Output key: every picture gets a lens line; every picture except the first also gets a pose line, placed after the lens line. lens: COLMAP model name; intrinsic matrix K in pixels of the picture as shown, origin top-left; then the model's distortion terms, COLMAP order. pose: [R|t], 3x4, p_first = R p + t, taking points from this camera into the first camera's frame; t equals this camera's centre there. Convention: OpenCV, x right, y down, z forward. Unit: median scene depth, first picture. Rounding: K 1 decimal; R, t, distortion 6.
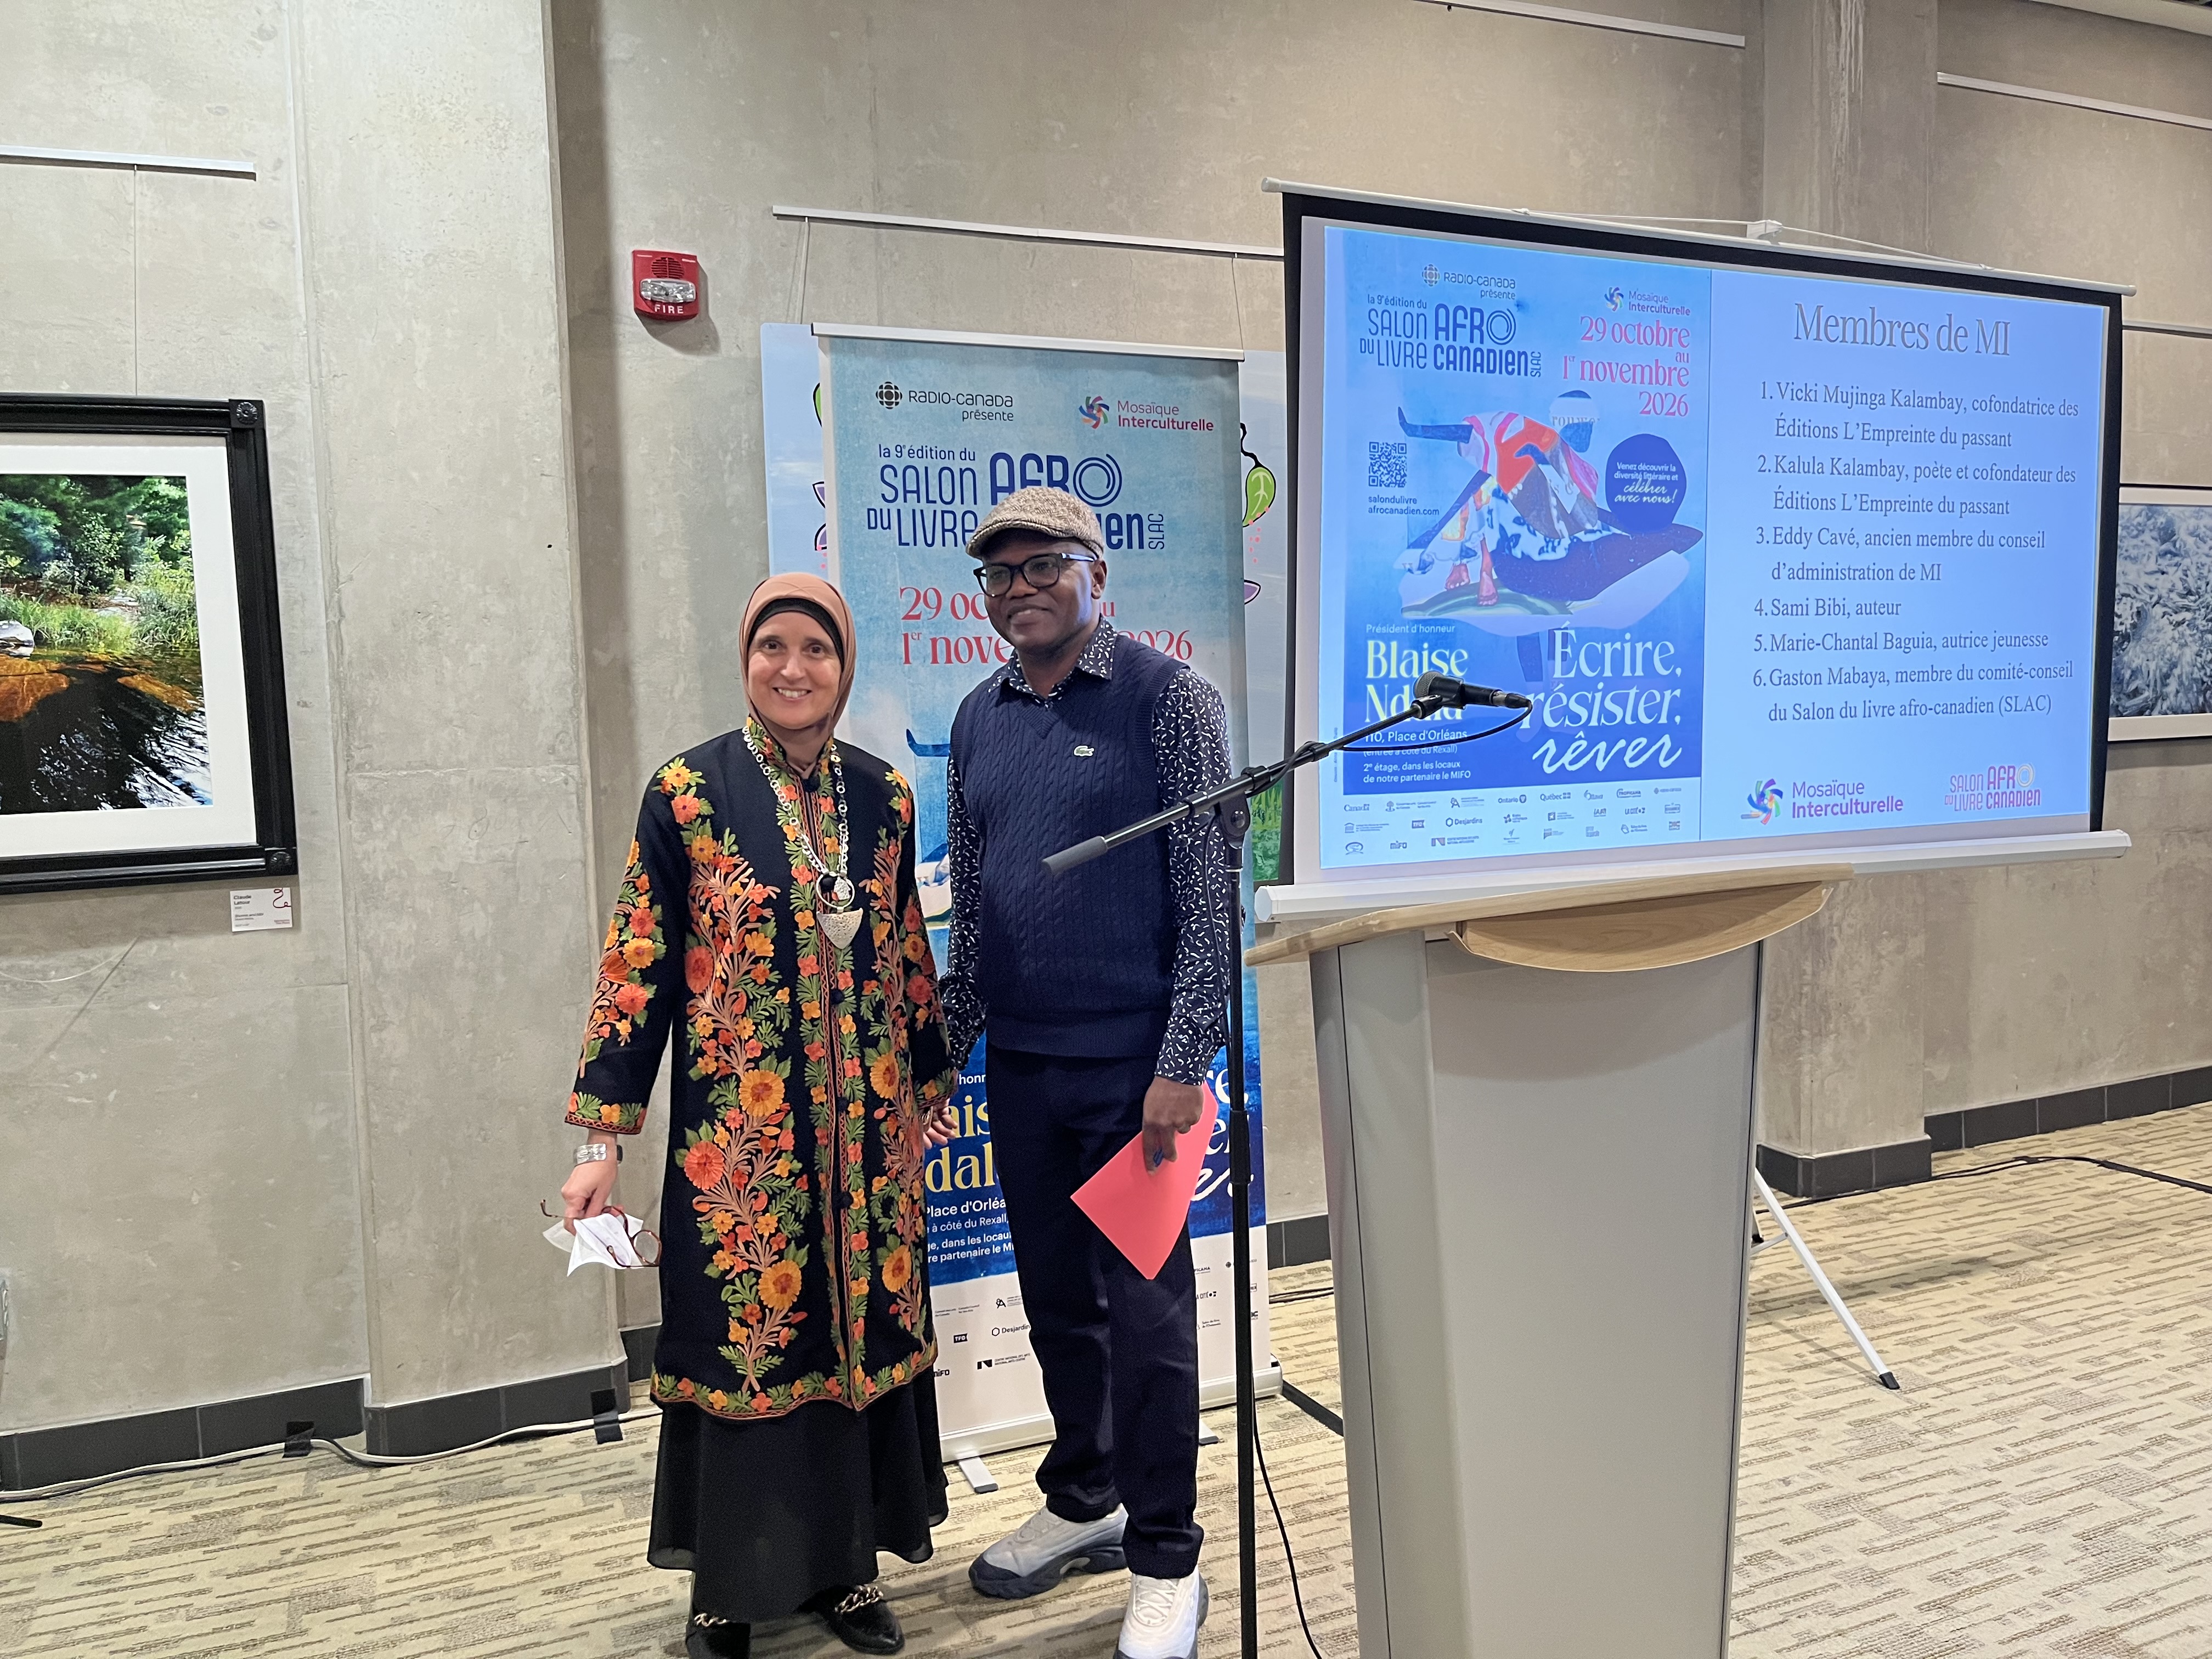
lens RADIAL K [[1657.7, 0, 1113.4], [0, 1657.7, 814.6], [0, 0, 1]] dist [0.094395, -0.001509]
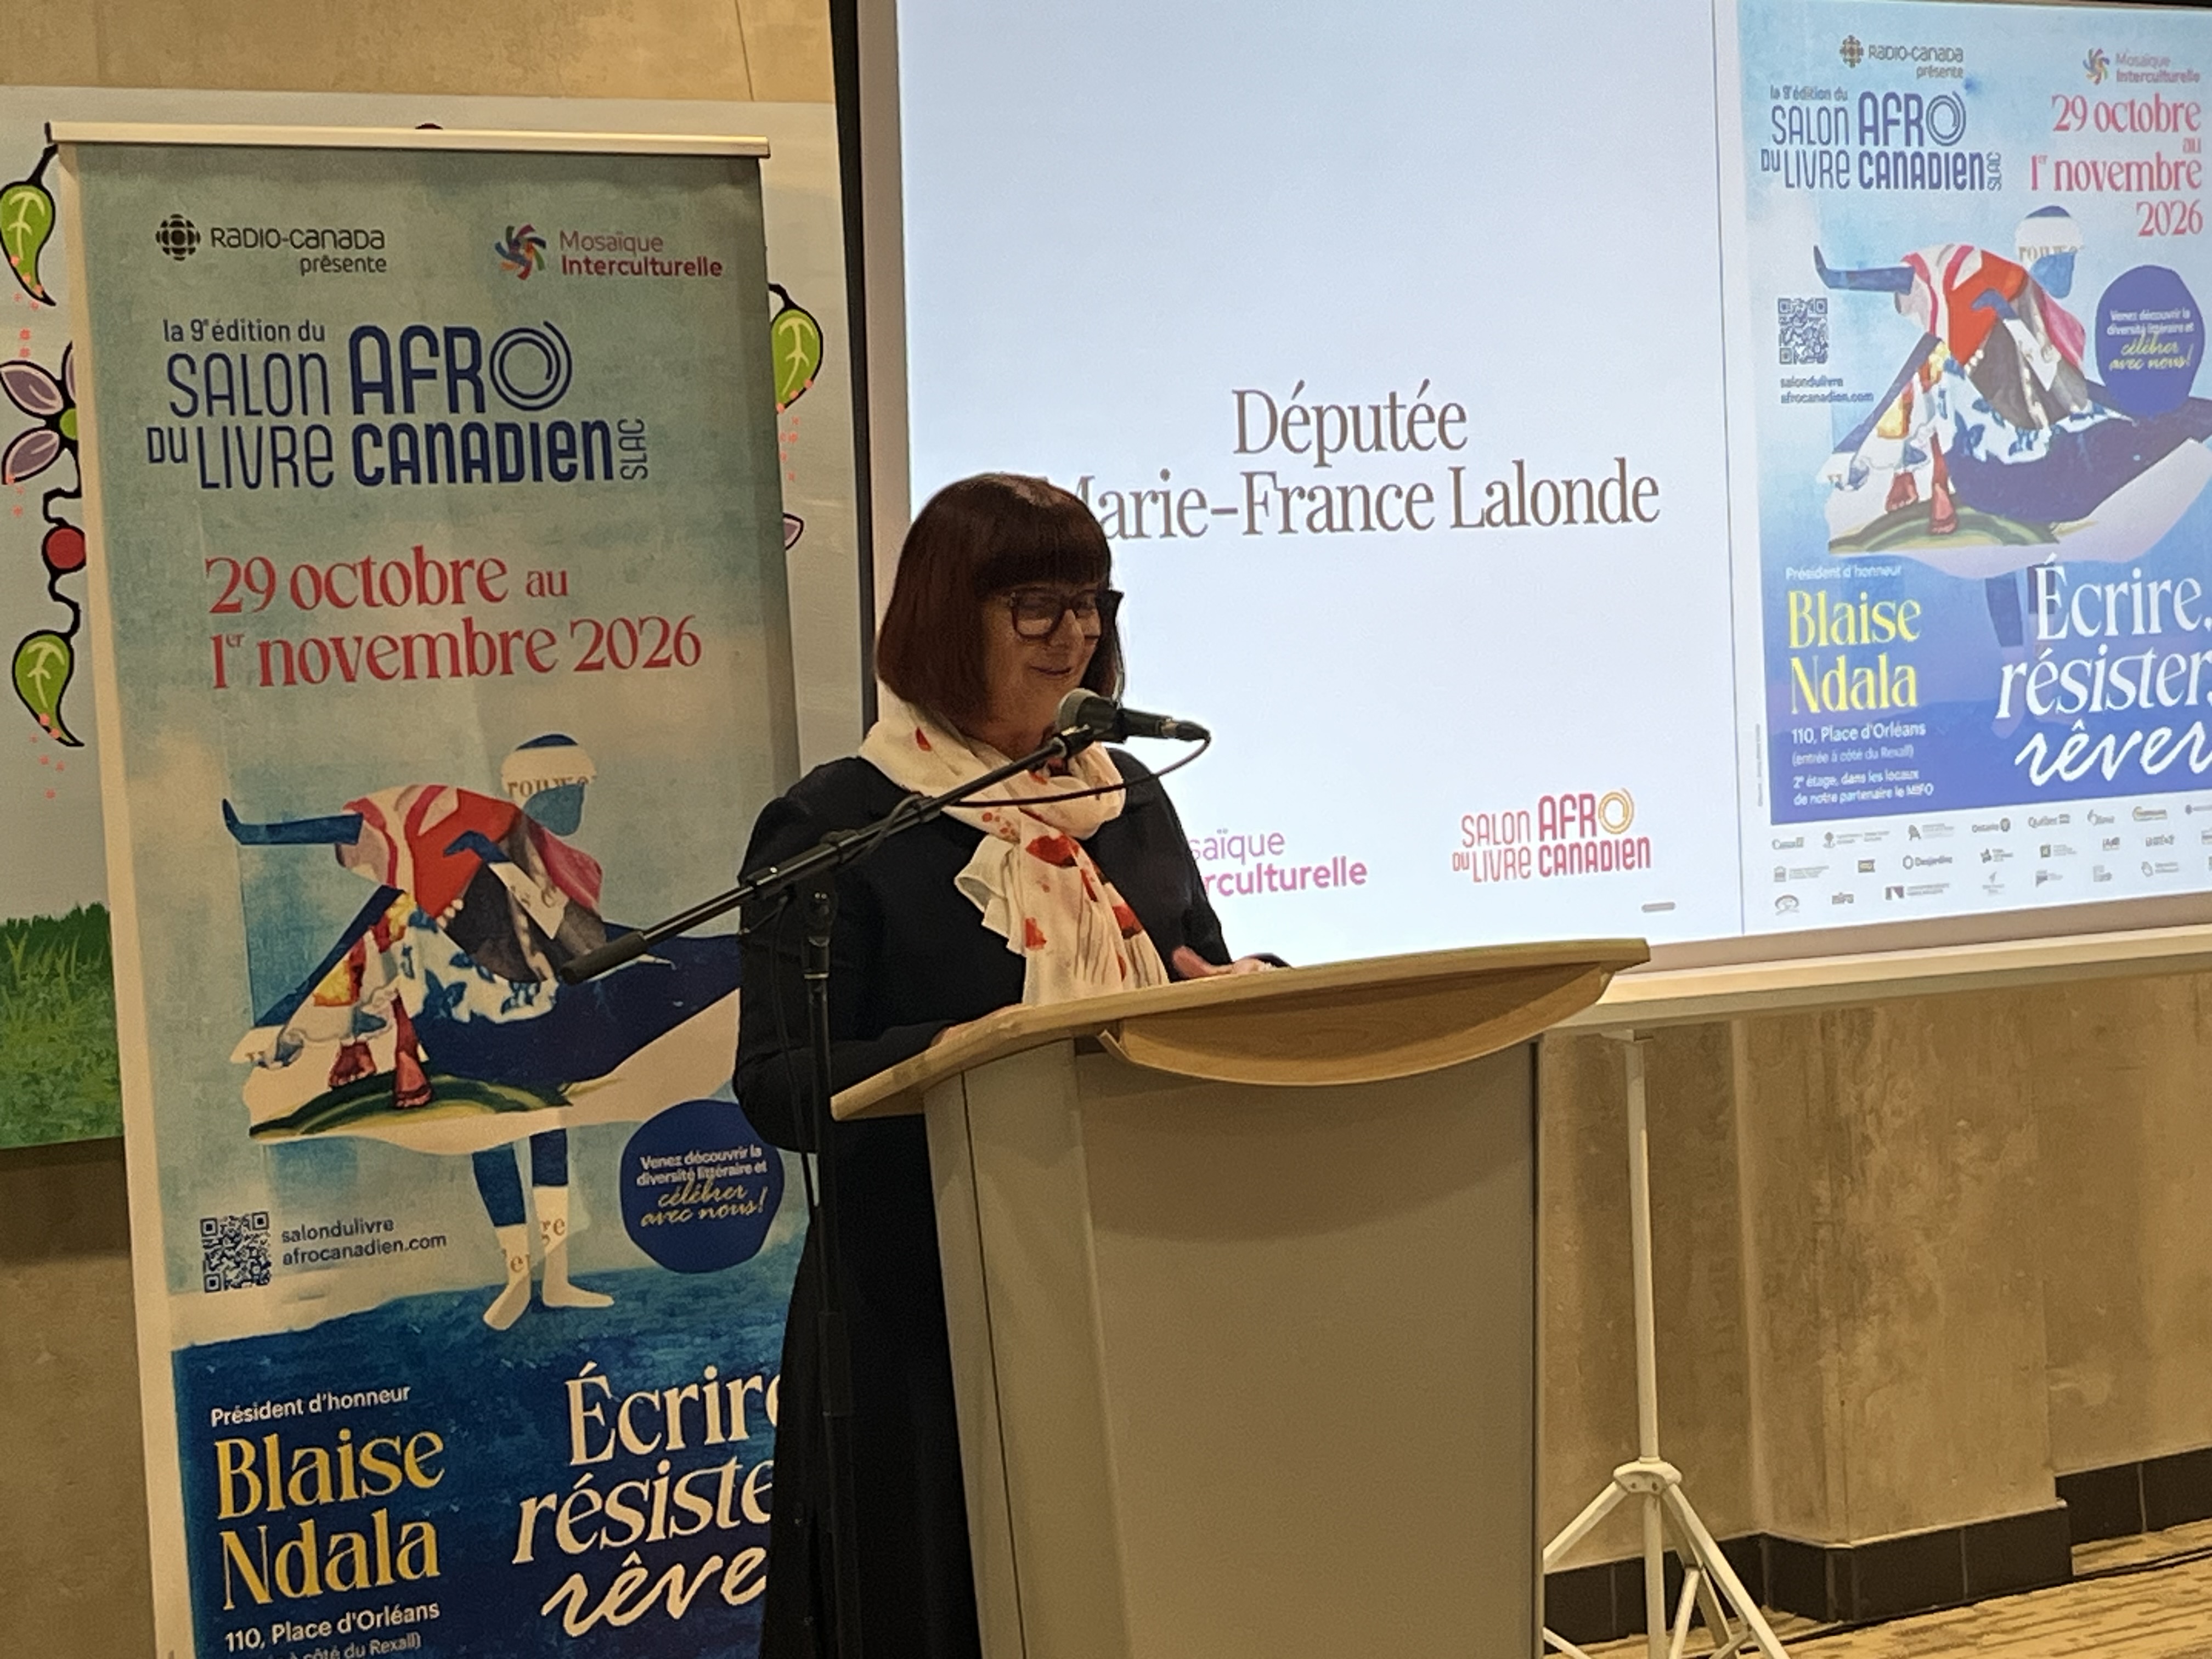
lens RADIAL K [[4675.7, 0, 1106.0], [0, 4675.7, 962.7], [0, 0, 1]] dist [0.275438, -0.489777]
pose [[0.986242, -0.036966, 0.161120, -0.080566], [0.039350, 0.999158, -0.011630, 0.034680], [-0.160554, 0.017810, 0.986866, -0.634666]]
